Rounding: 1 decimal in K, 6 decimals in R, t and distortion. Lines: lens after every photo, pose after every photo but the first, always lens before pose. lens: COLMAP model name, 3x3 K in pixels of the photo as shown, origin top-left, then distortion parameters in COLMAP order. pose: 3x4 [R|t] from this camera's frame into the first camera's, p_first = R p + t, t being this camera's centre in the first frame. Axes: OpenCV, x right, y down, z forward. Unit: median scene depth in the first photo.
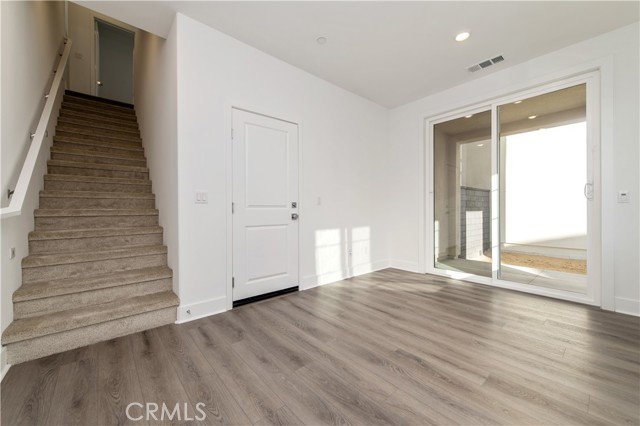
lens RADIAL K [[250.4, 0, 321.1], [0, 250.4, 211.5], [0, 0, 1]] dist [0.016635, -0.004100]
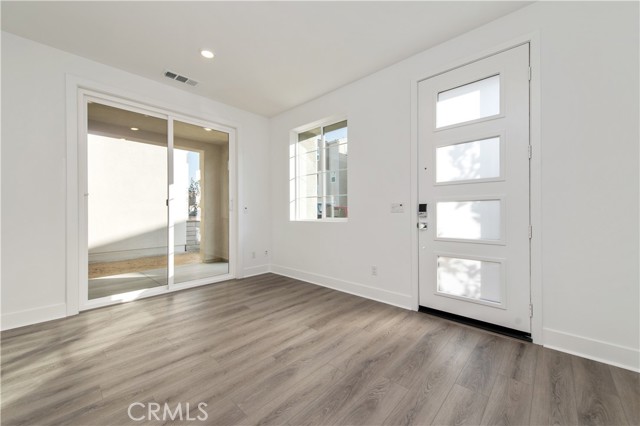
lens RADIAL K [[250.4, 0, 321.1], [0, 250.4, 211.5], [0, 0, 1]] dist [0.016635, -0.004100]
pose [[-0.110896, 0.009280, 0.993789, -0.671727], [0.009587, 0.999920, -0.008267, -0.031872], [-0.993786, 0.008610, -0.110976, 0.826470]]
